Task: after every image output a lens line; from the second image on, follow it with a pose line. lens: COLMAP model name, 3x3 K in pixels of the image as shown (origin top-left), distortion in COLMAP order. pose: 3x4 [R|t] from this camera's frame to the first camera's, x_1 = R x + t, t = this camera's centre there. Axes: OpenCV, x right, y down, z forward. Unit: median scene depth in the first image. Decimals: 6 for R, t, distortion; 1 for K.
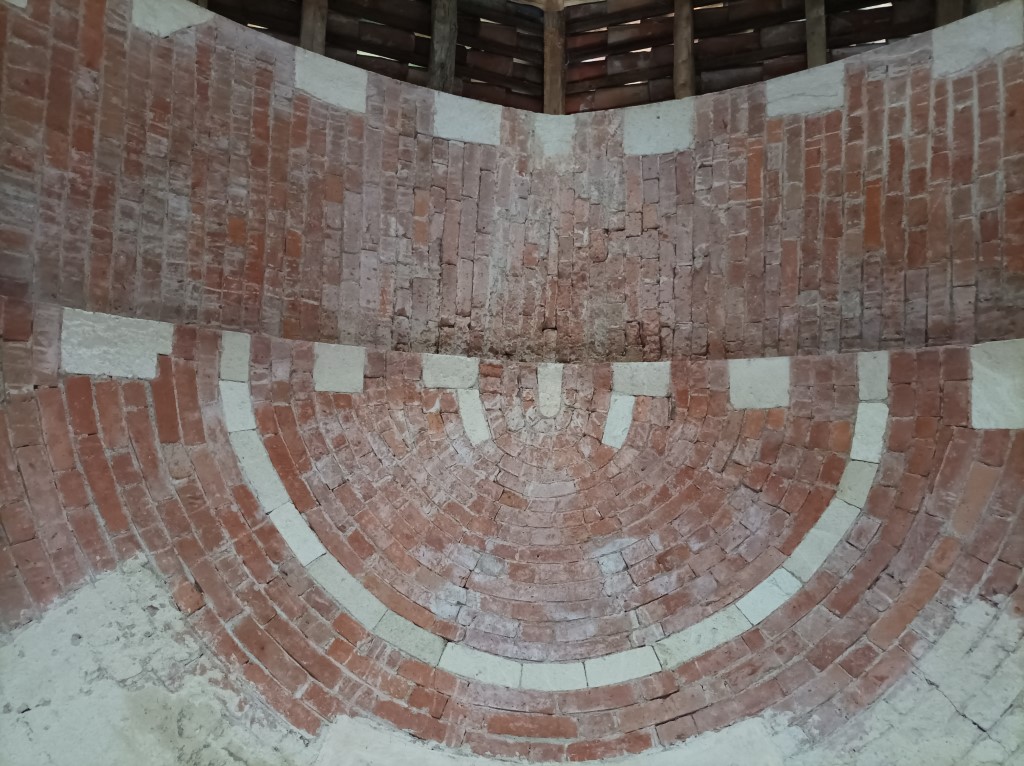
lens RADIAL K [[763.3, 0, 513.0], [0, 763.3, 382.0], [0, 0, 1]] dist [0.032949, -0.012988]
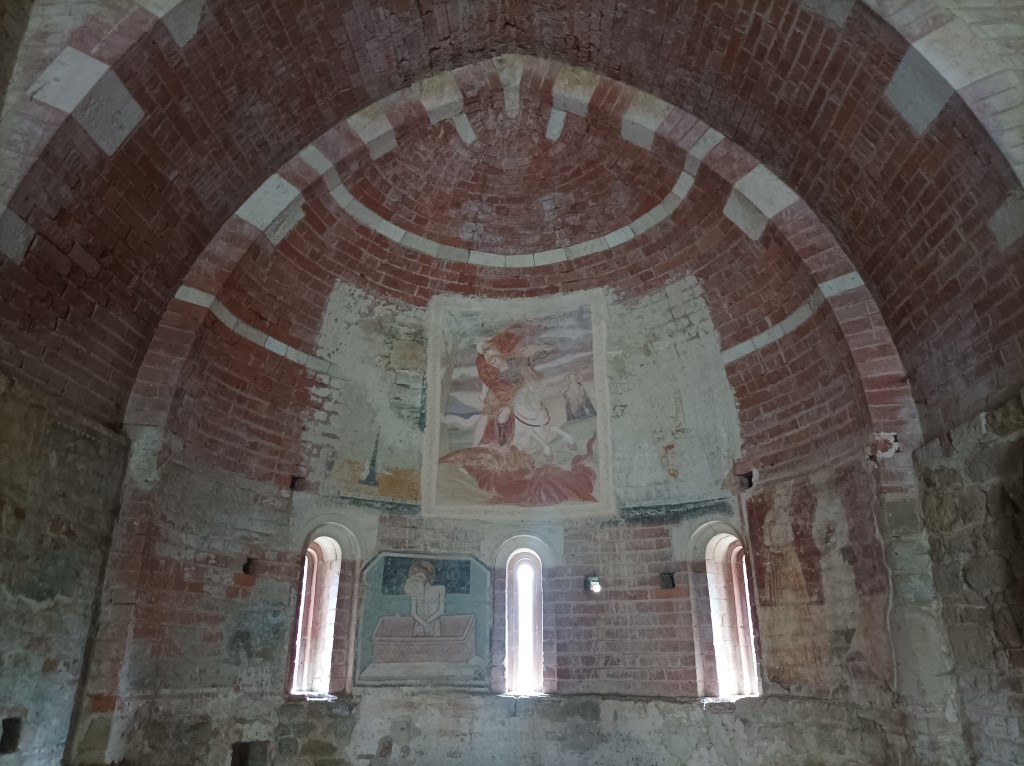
lens RADIAL K [[763.3, 0, 512.9], [0, 763.3, 383.4], [0, 0, 1]] dist [0.032949, -0.012988]
pose [[0.997071, -0.030168, -0.070280, 0.177316], [0.075613, 0.250781, 0.965086, -1.666498], [-0.011490, -0.967574, 0.252328, 0.085959]]
